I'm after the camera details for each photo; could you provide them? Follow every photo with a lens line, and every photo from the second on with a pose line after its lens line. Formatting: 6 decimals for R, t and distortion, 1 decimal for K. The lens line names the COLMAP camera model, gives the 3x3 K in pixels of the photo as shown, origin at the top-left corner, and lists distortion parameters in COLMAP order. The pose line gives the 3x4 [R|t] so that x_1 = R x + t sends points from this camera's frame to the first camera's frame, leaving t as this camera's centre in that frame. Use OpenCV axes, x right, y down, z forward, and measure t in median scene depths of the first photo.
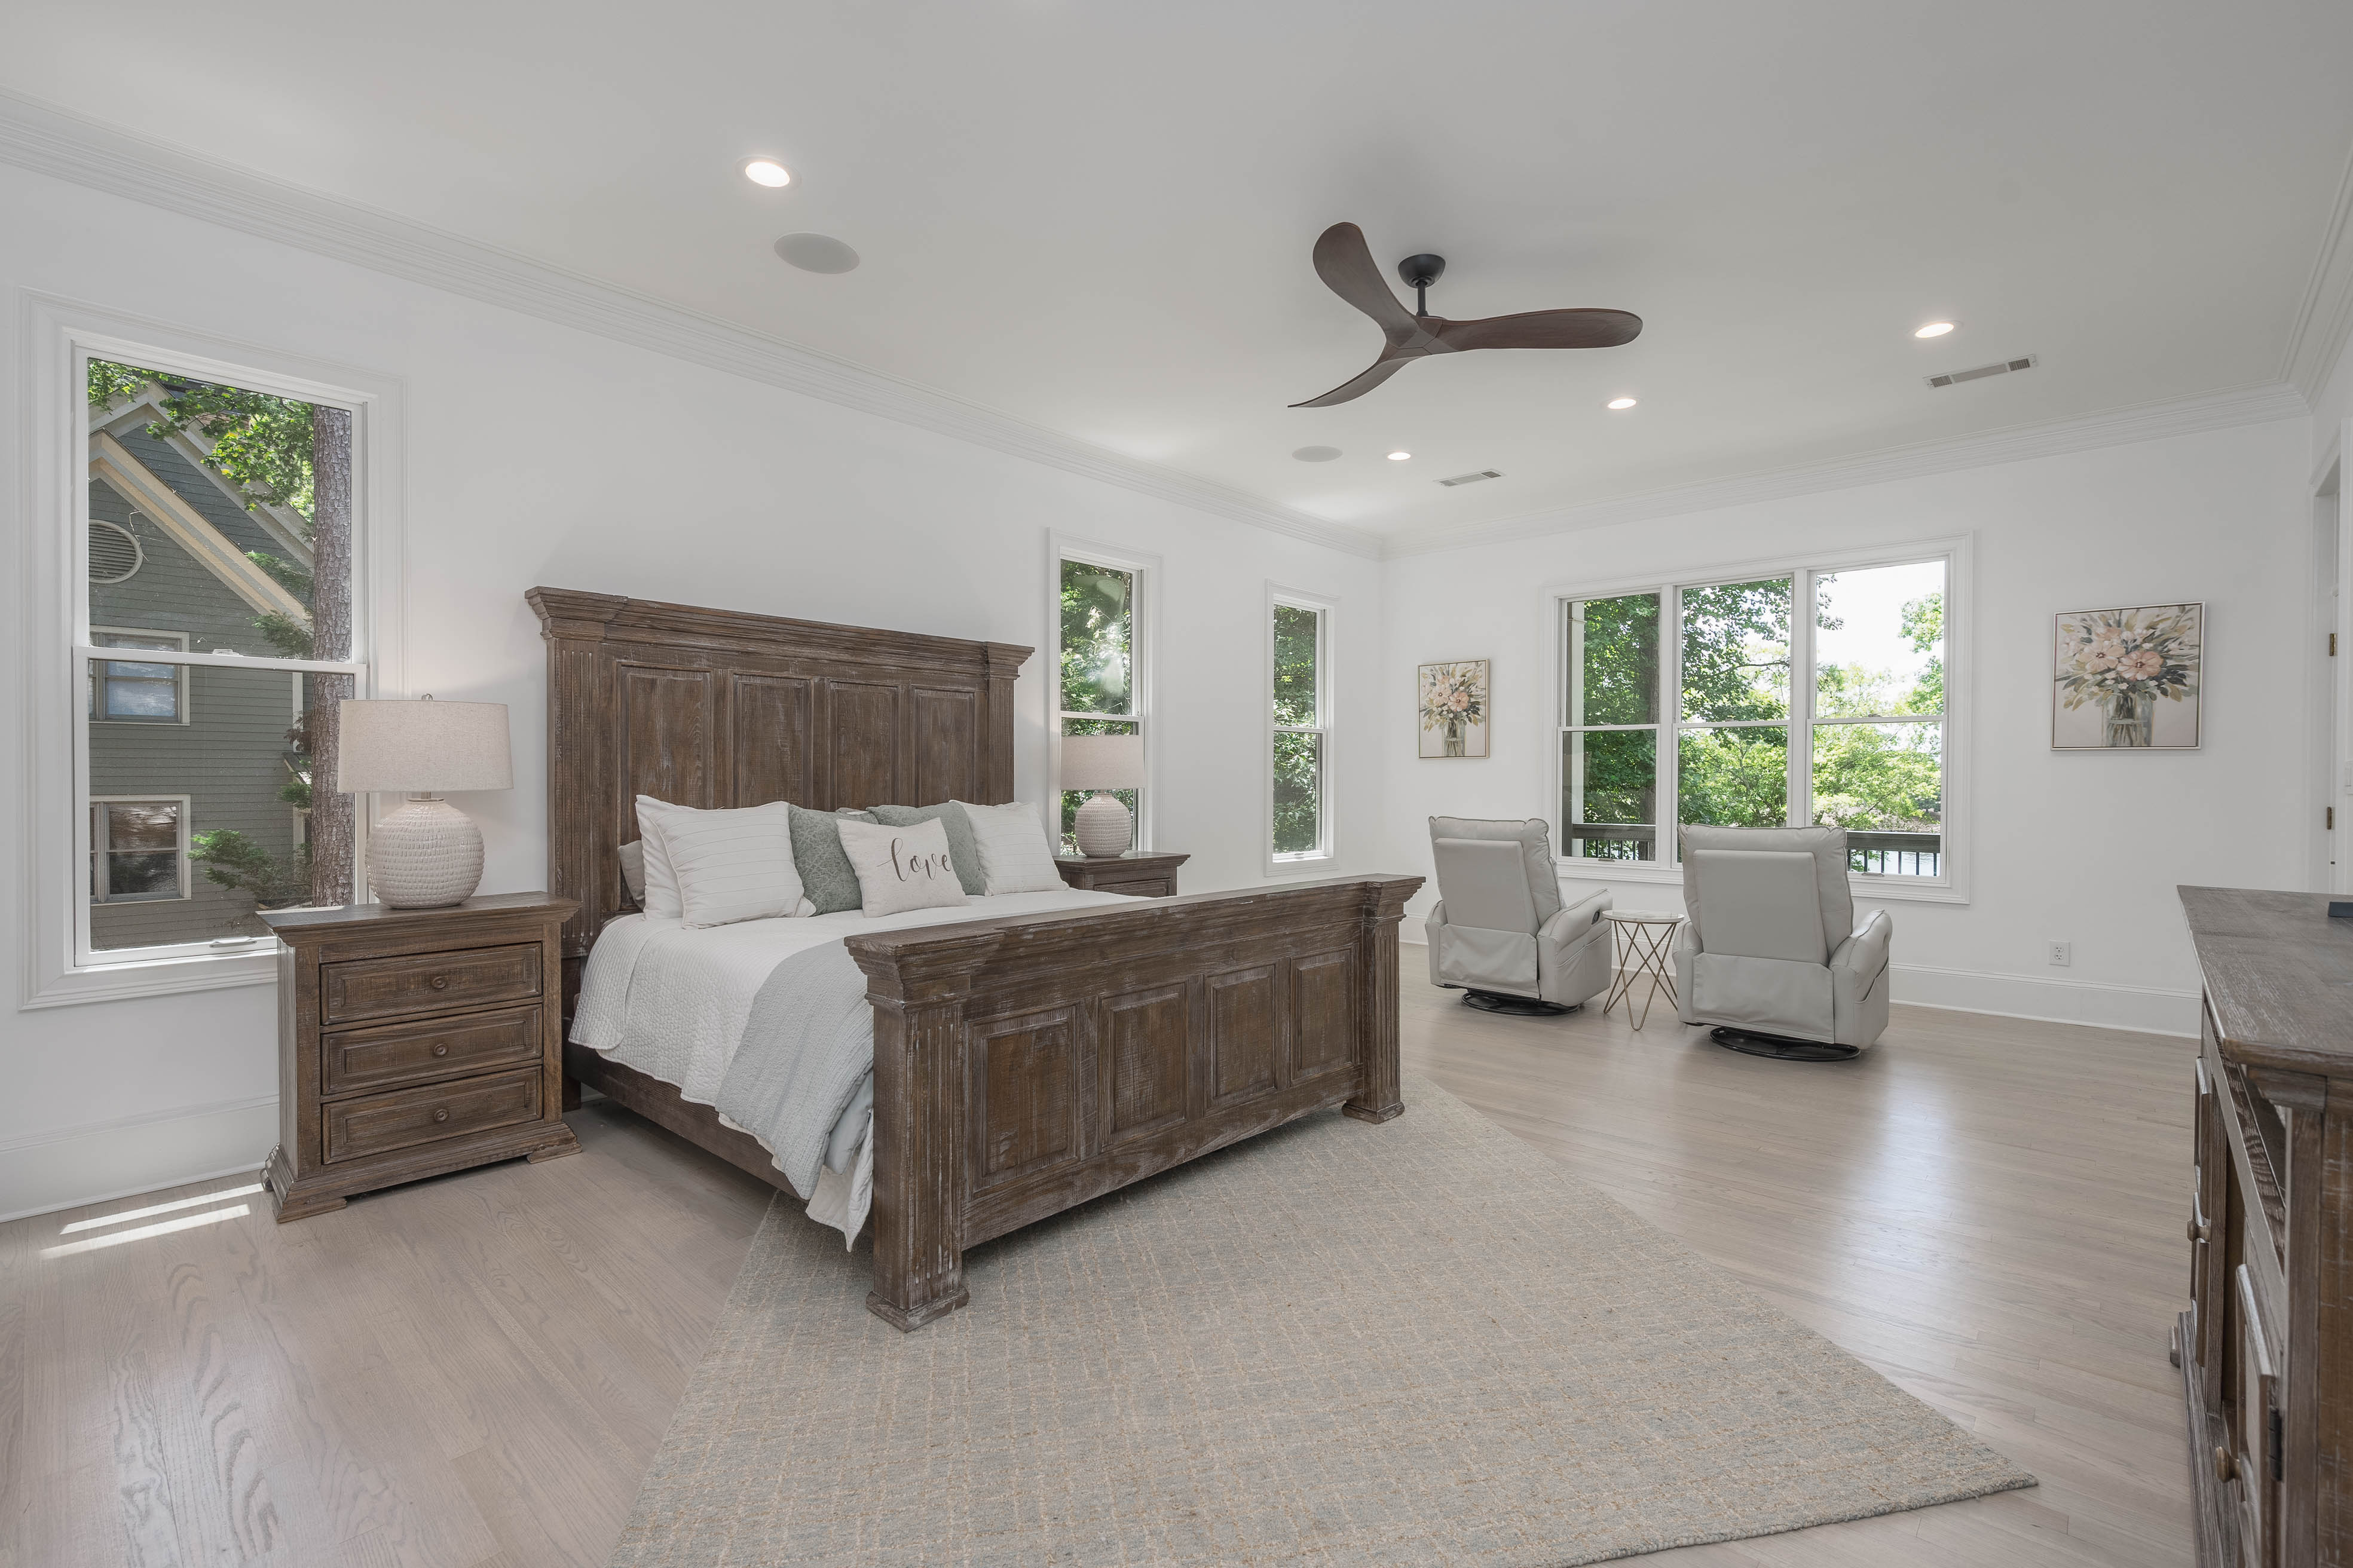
lens RADIAL K [[1063.3, 0, 1176.5], [0, 1063.3, 784.0], [0, 0, 1]] dist [0.000892, 0.000246]
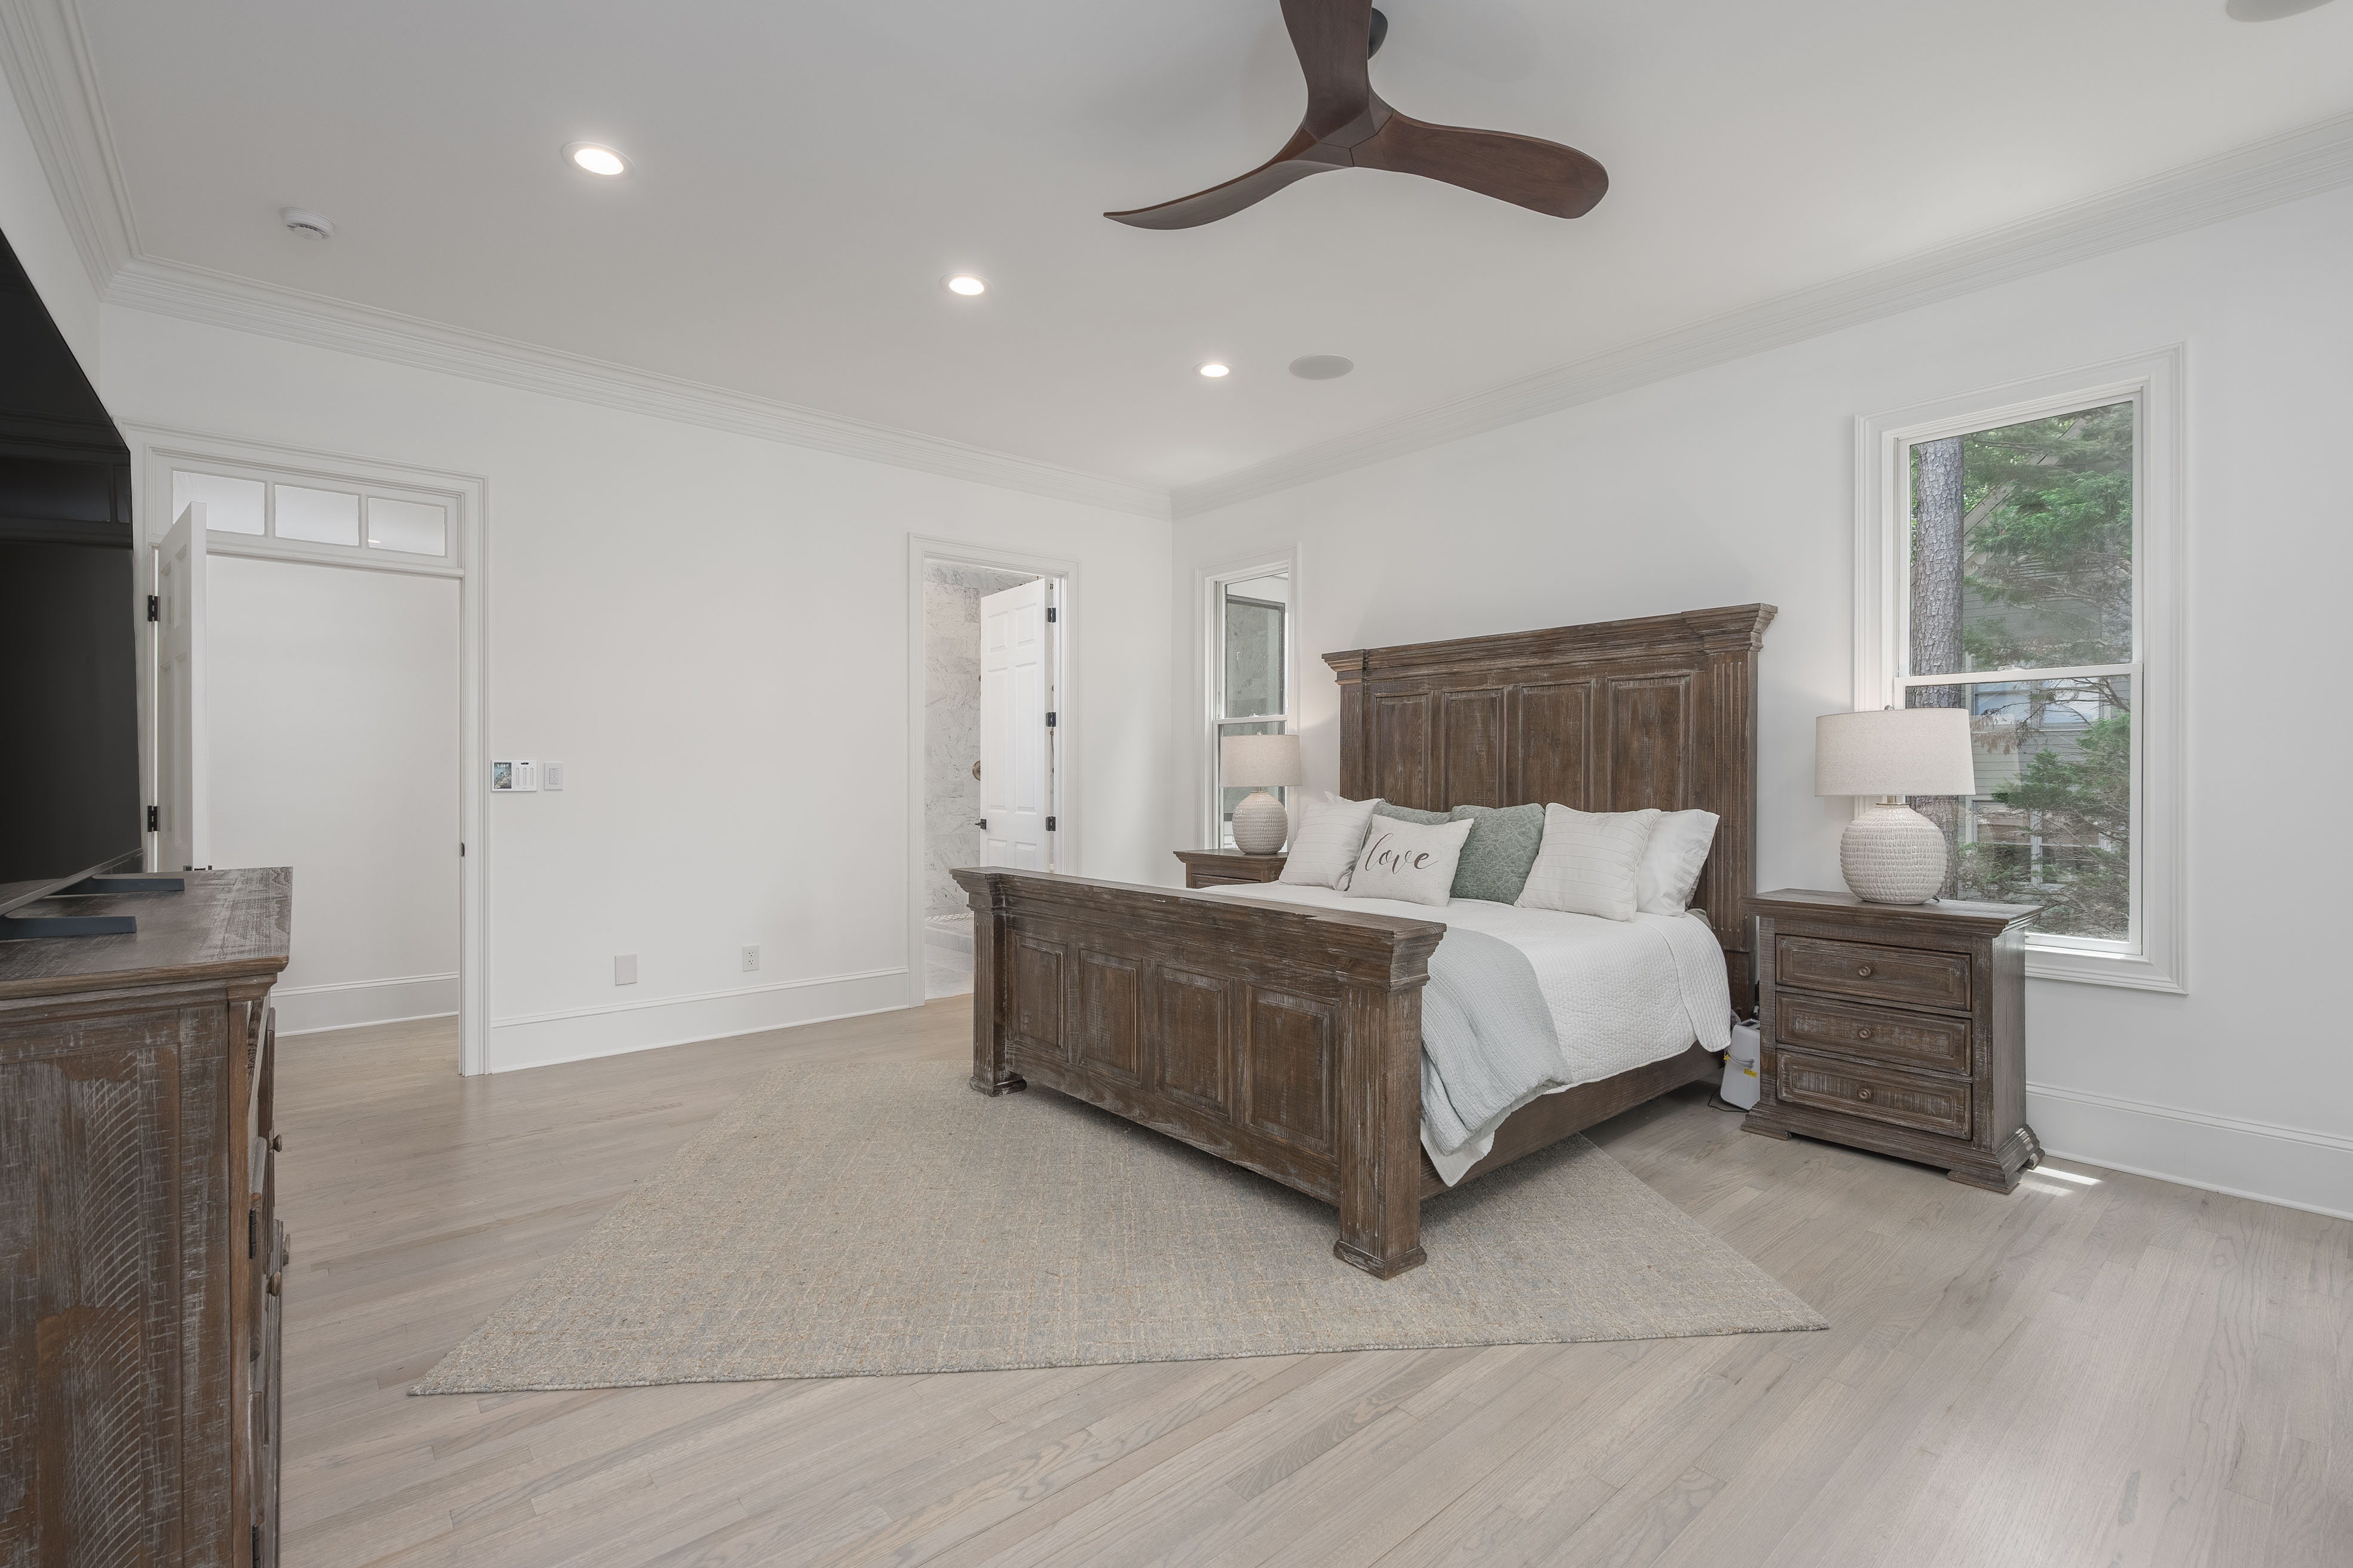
lens RADIAL K [[1058.1, 0, 1178.6], [0, 1058.1, 772.2], [0, 0, 1]] dist [-0.001668, -0.000142]
pose [[-0.132867, -0.009642, -0.991087, 0.817731], [-0.007025, 0.999937, -0.008787, -0.001757], [0.991109, 0.005795, -0.132927, 0.879392]]
